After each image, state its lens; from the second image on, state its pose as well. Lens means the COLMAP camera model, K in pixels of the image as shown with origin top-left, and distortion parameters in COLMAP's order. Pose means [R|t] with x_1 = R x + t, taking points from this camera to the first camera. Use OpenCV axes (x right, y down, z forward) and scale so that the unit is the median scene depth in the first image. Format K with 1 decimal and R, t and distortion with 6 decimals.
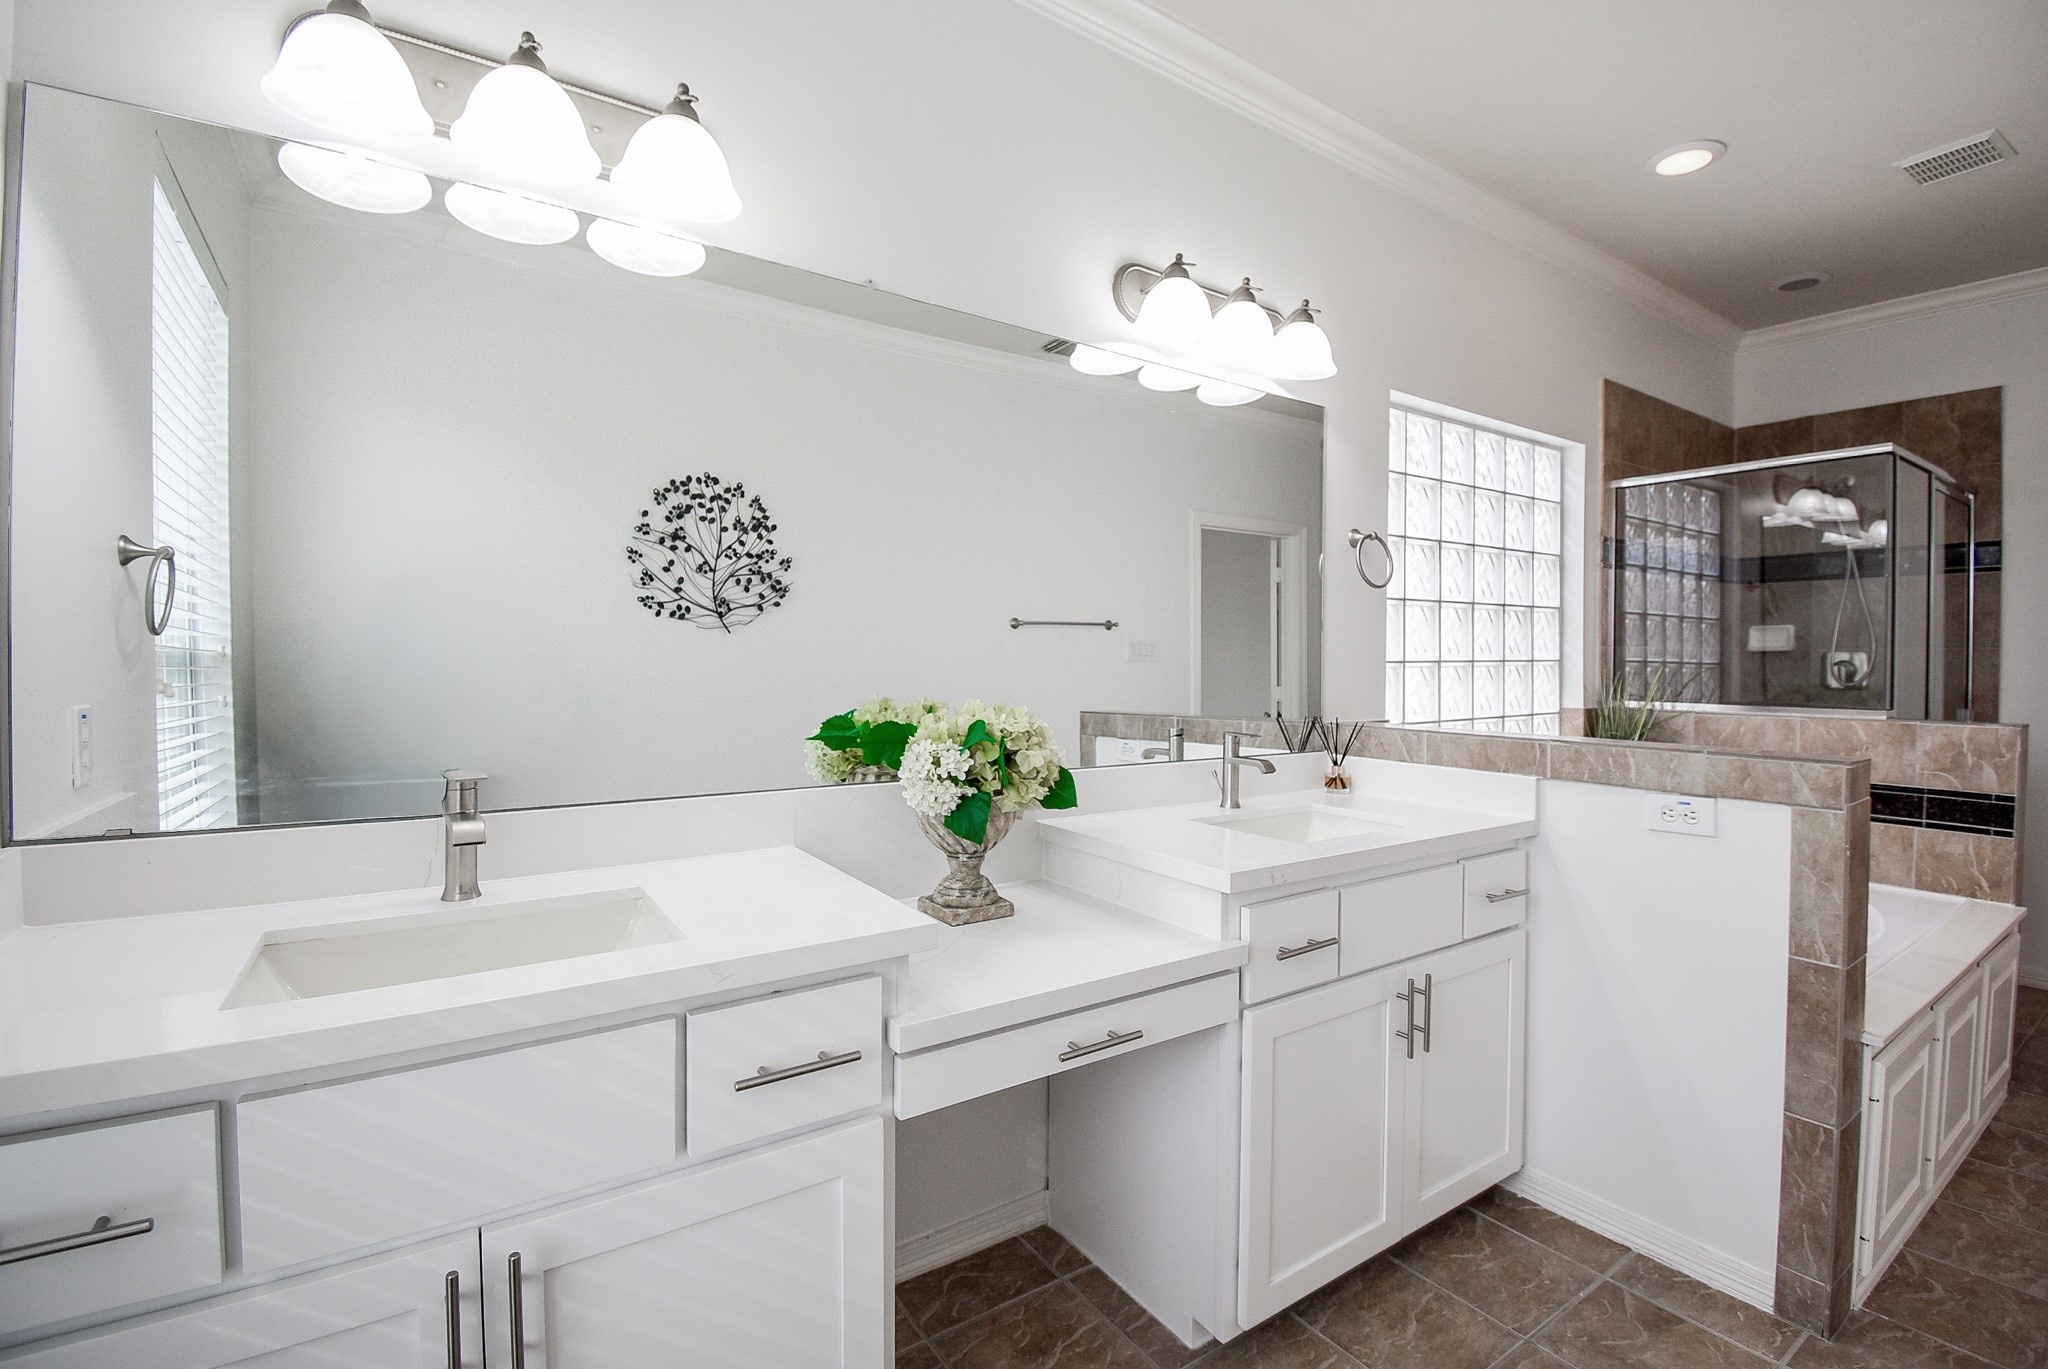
lens RADIAL K [[903.8, 0, 1030.2], [0, 903.8, 677.2], [0, 0, 1]] dist [0.021611, -0.025958]
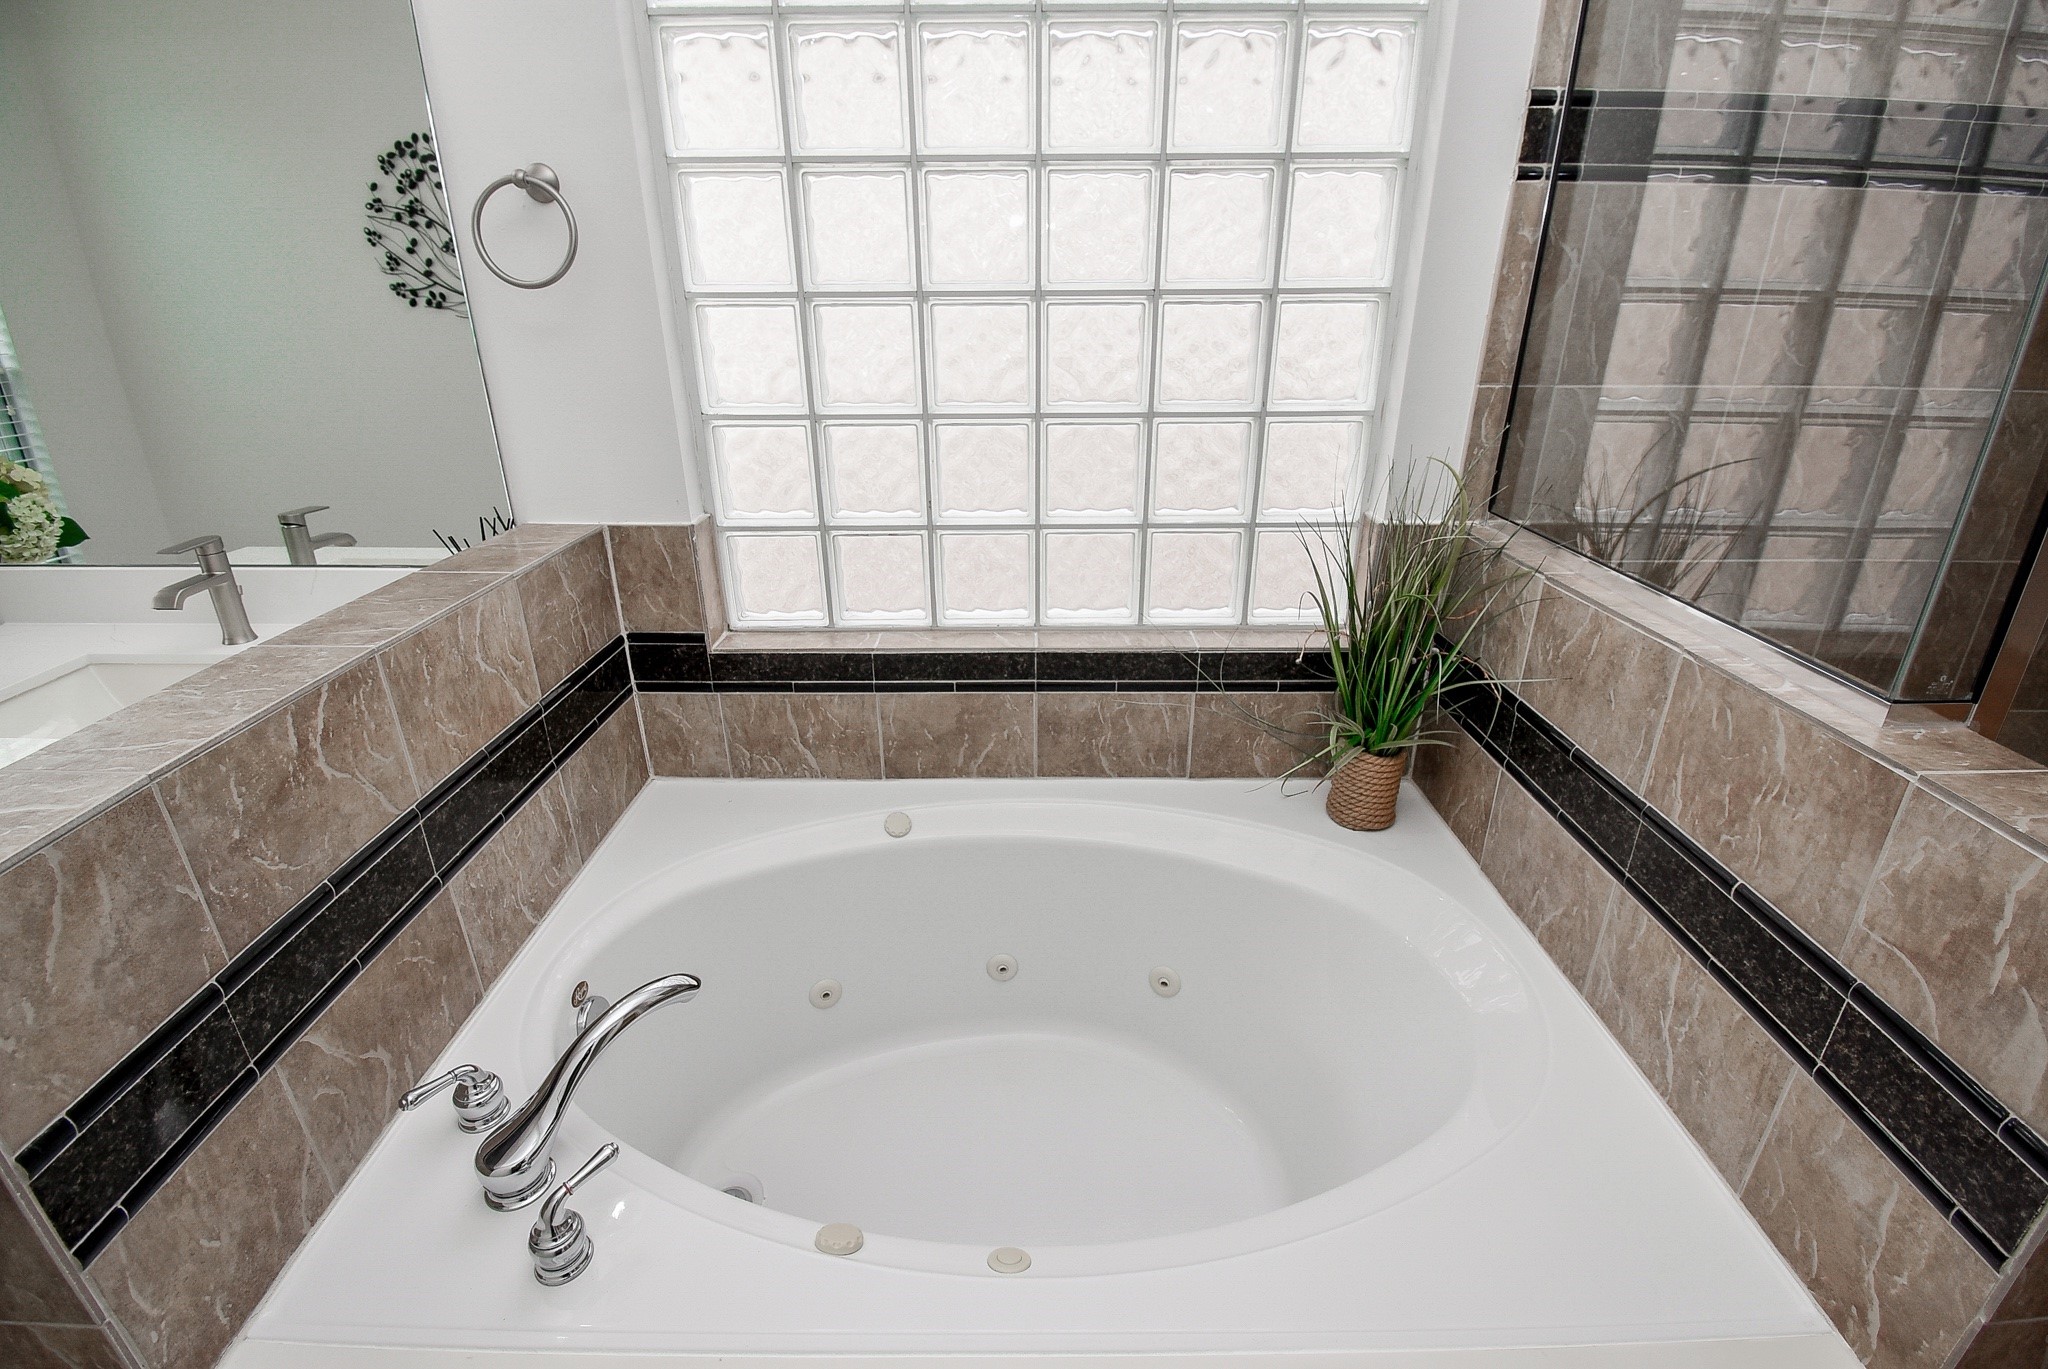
lens RADIAL K [[903.8, 0, 1030.2], [0, 903.8, 677.2], [0, 0, 1]] dist [0.021611, -0.025958]
pose [[0.830639, 0.212071, -0.514844, 0.696301], [-0.006547, 0.928286, 0.371810, -0.062542], [0.556773, -0.305469, 0.772459, 0.499357]]
